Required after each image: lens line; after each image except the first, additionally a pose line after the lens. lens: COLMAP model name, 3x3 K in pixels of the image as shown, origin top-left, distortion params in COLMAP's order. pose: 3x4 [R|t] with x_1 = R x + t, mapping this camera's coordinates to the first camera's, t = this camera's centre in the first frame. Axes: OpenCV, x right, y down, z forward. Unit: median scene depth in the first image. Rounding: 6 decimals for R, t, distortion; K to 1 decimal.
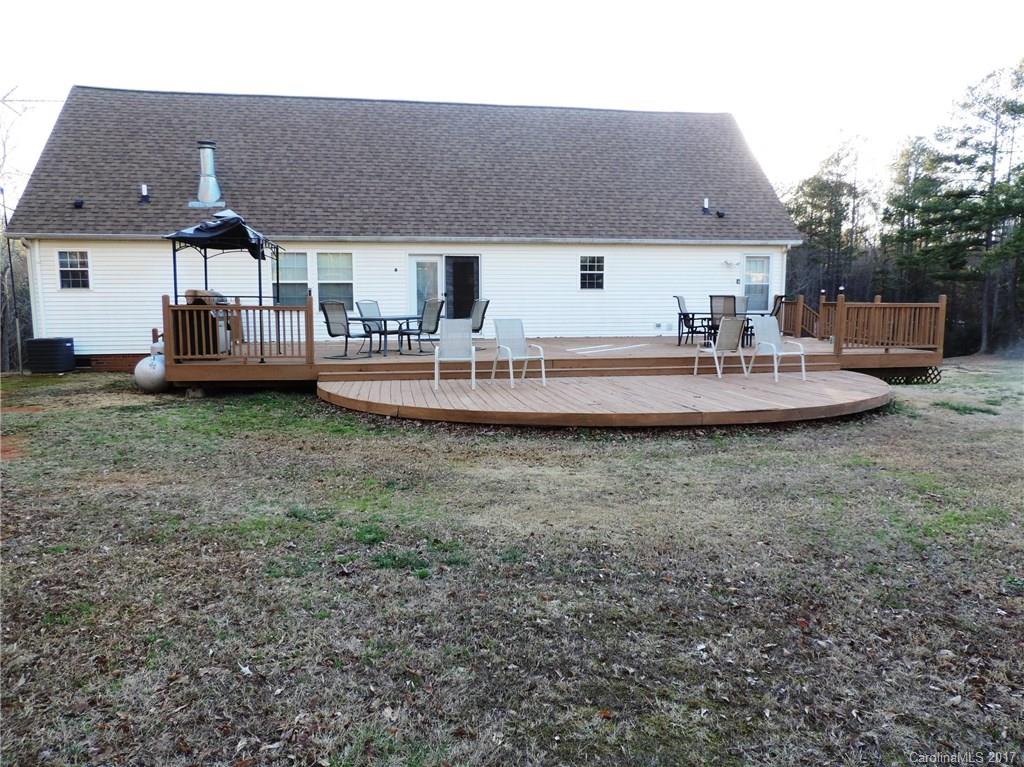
lens RADIAL K [[727.9, 0, 511.6], [0, 727.9, 383.0], [0, 0, 1]] dist [-0.020519, -0.003193]
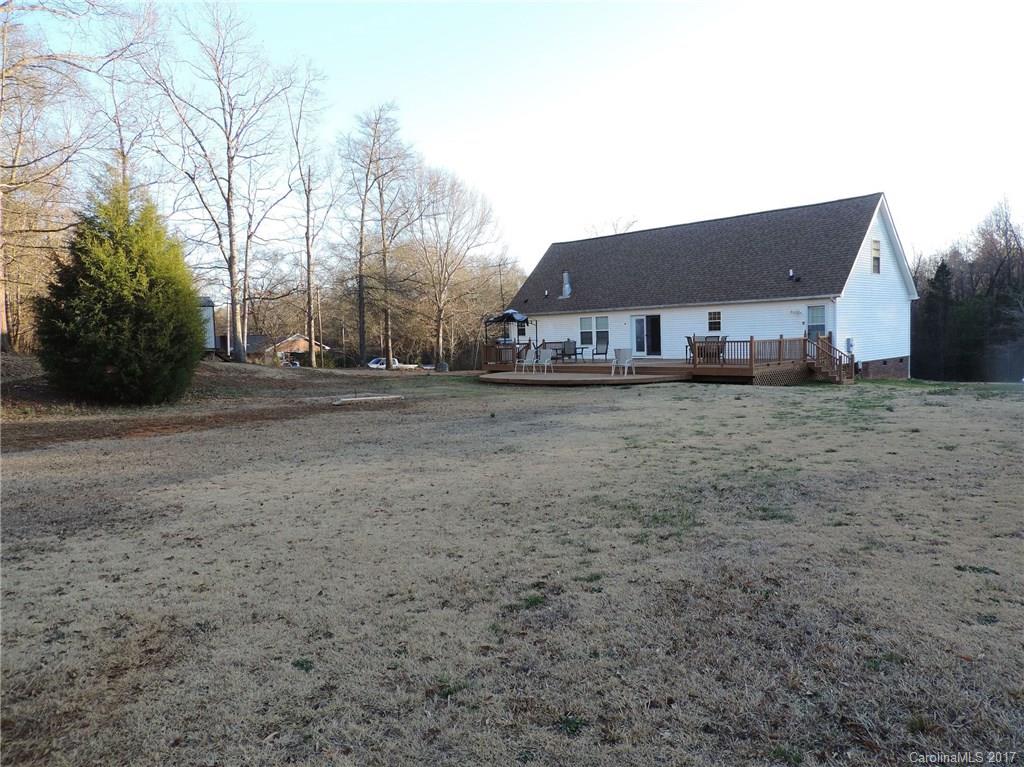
lens RADIAL K [[727.9, 0, 512.3], [0, 727.9, 382.9], [0, 0, 1]] dist [-0.020519, -0.003193]
pose [[0.573471, 0.033043, -0.818559, 1.275135], [-0.090366, 0.995640, -0.023118, 0.077875], [0.814227, 0.087227, 0.573957, -0.370403]]
